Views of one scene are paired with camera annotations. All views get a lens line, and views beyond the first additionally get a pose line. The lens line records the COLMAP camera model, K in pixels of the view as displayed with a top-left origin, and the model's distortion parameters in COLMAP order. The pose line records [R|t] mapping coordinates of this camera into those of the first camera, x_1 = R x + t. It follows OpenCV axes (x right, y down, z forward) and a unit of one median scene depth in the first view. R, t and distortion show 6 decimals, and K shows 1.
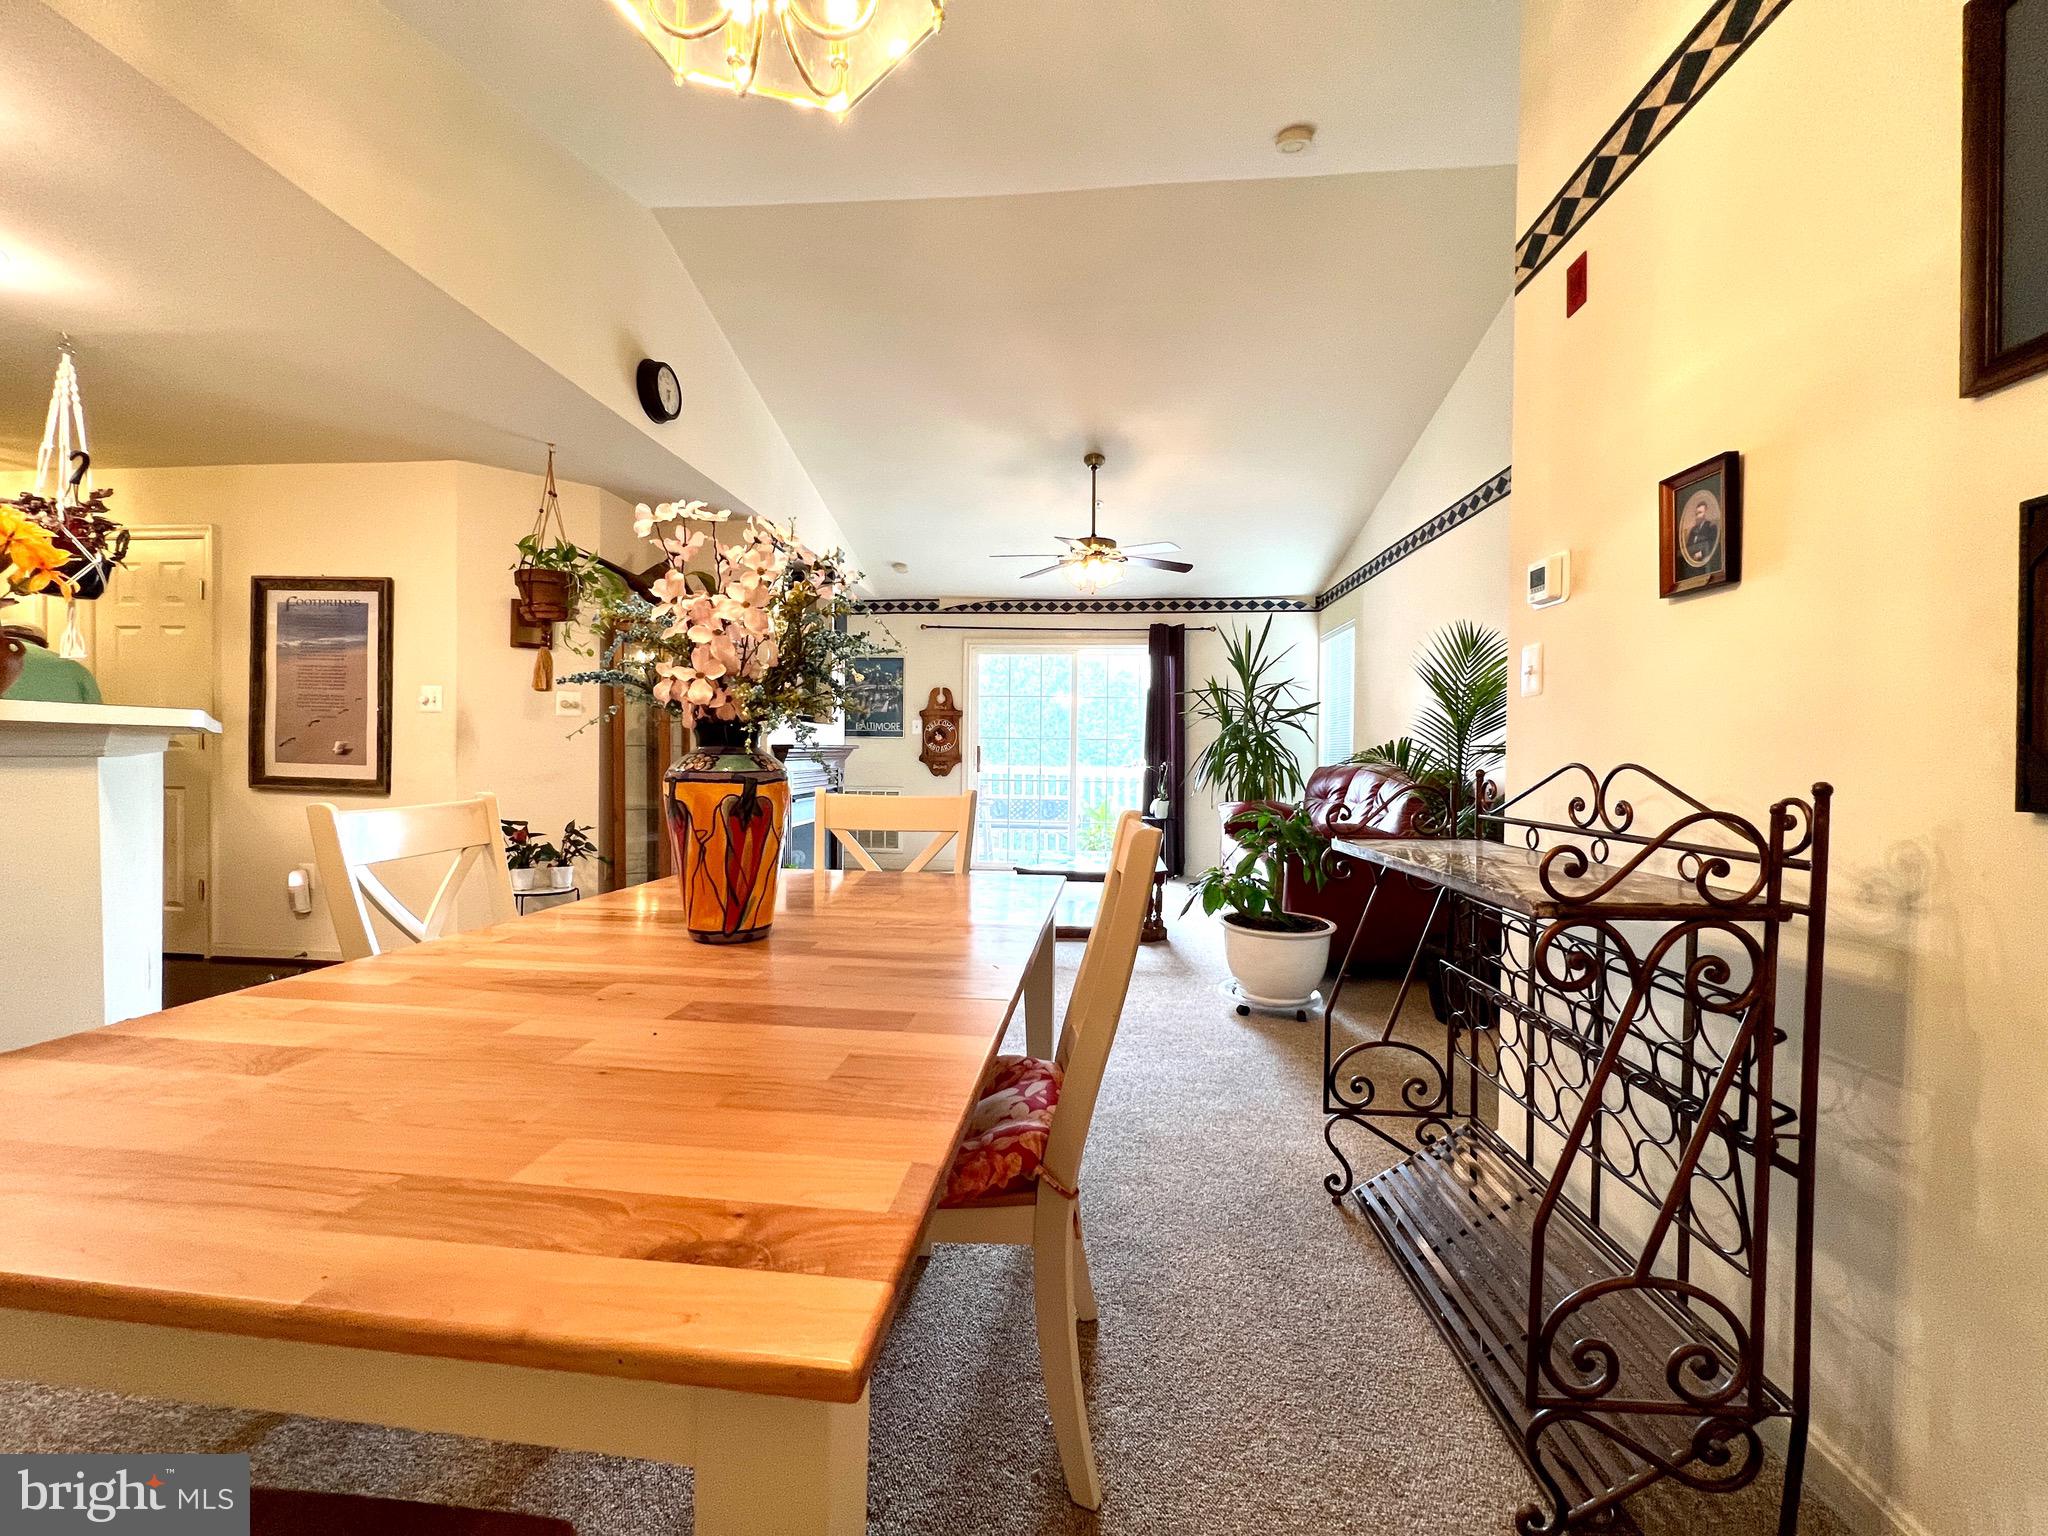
lens RADIAL K [[819.8, 0, 1017.5], [0, 819.8, 763.4], [0, 0, 1]] dist [-0.002557, 0.000025]
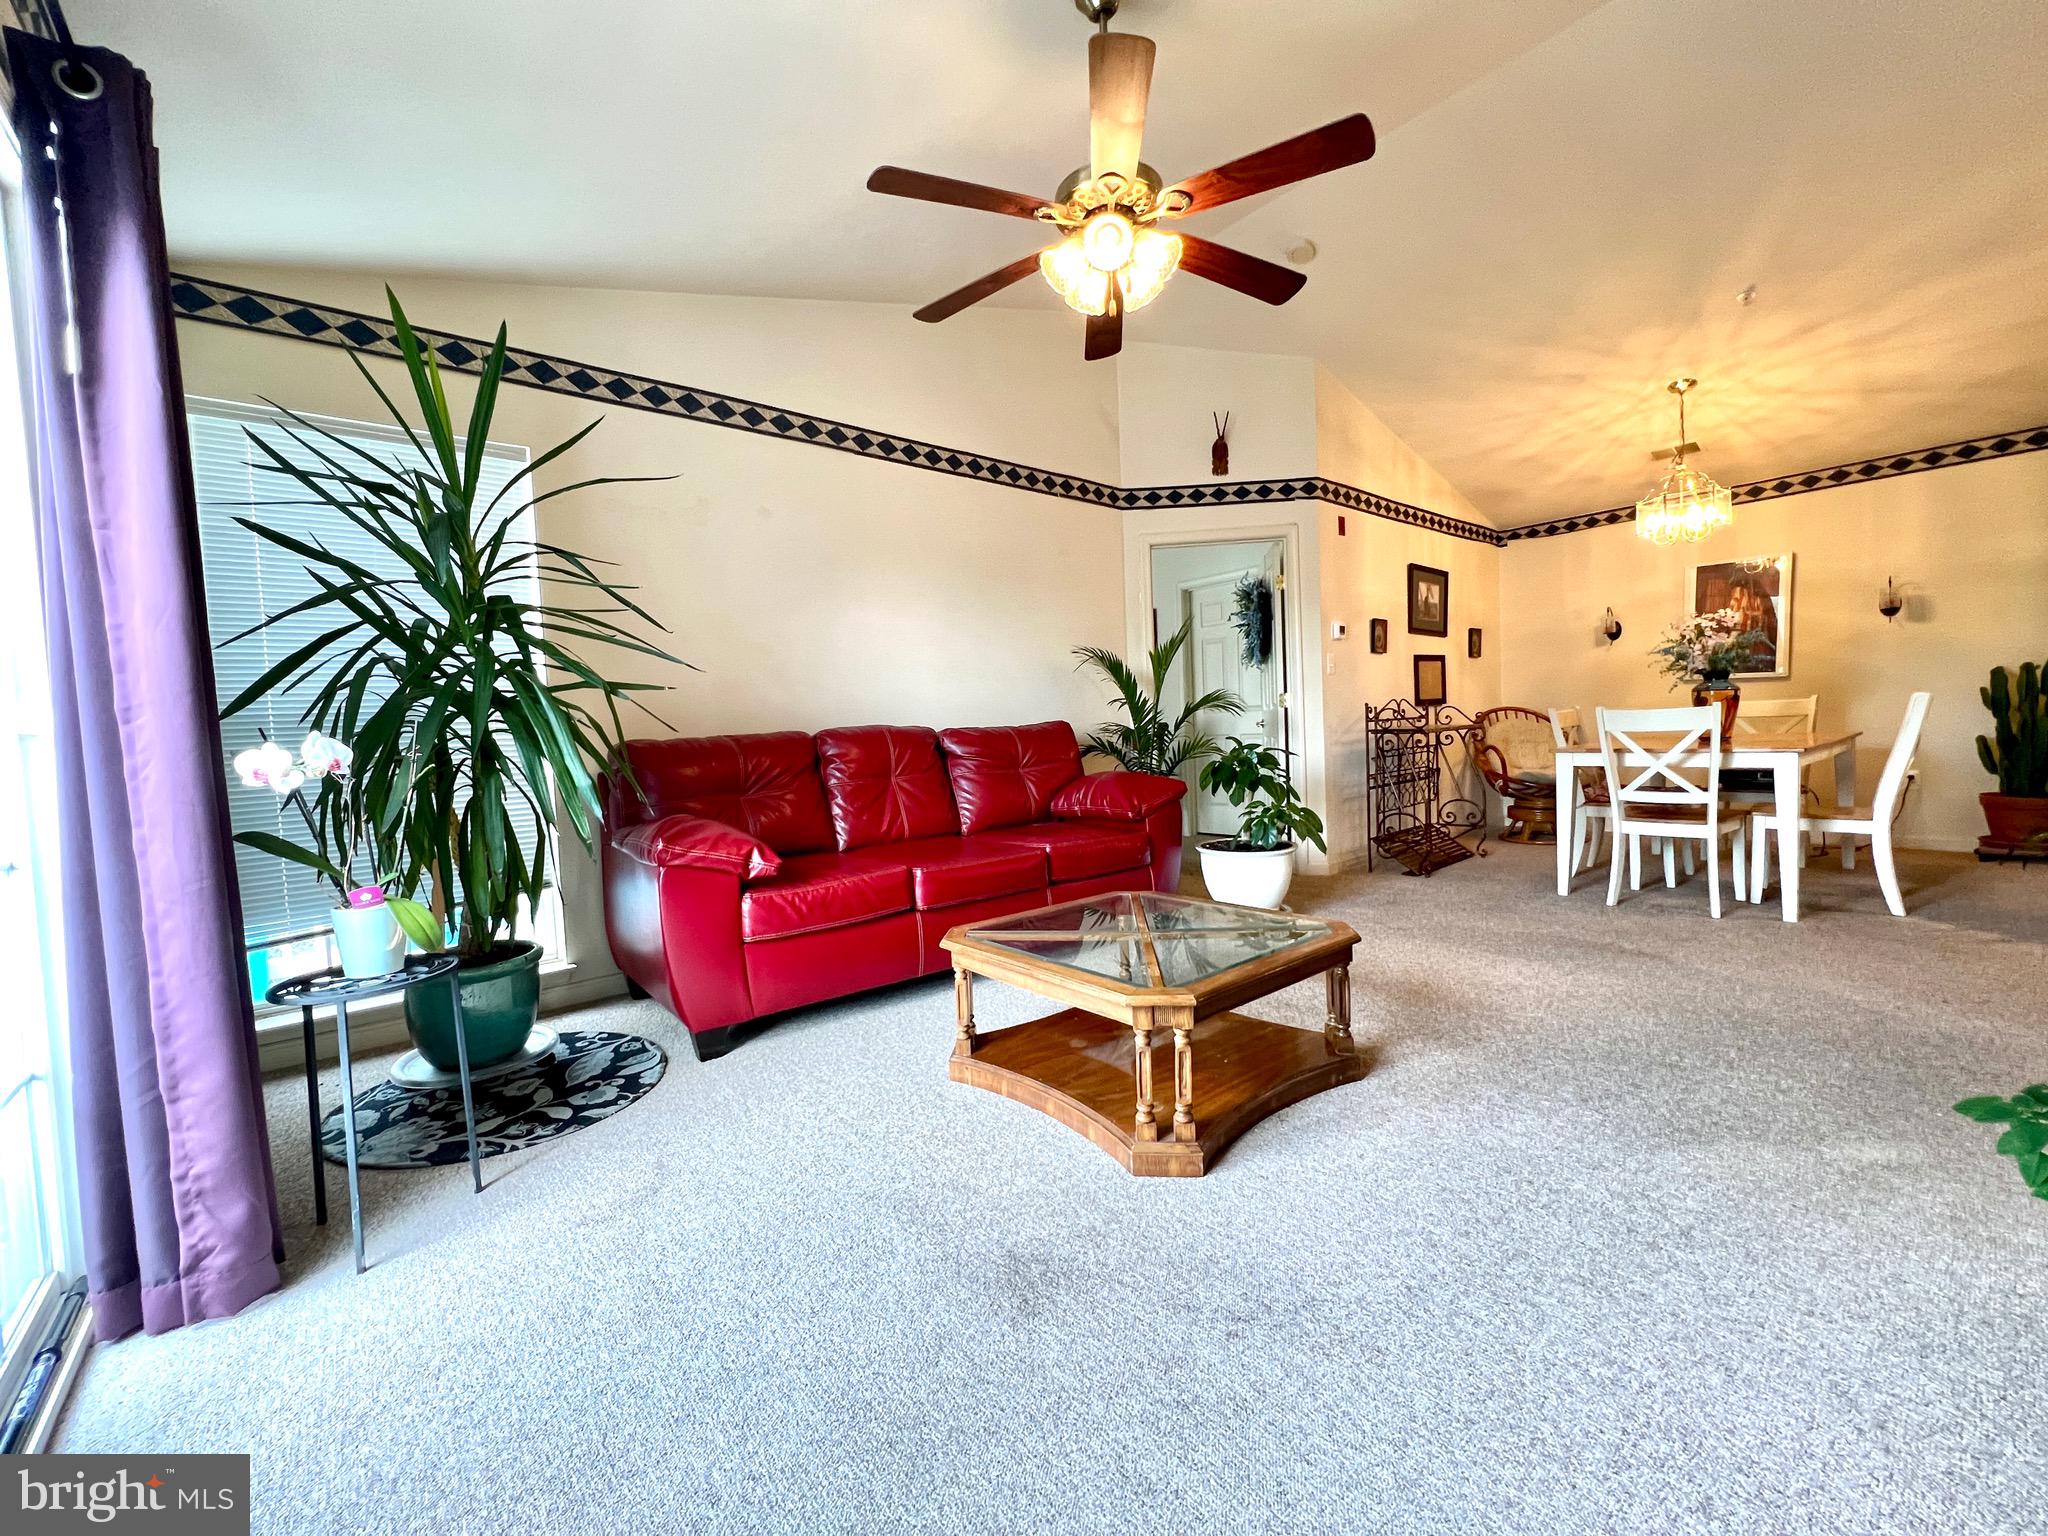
lens RADIAL K [[819.8, 0, 1016.0], [0, 819.8, 766.6], [0, 0, 1]] dist [-0.002557, 0.000025]
pose [[-0.708843, -0.015959, 0.705185, -0.140221], [0.043678, 0.996832, 0.066463, -0.003540], [-0.704012, 0.077913, -0.705901, 1.078454]]
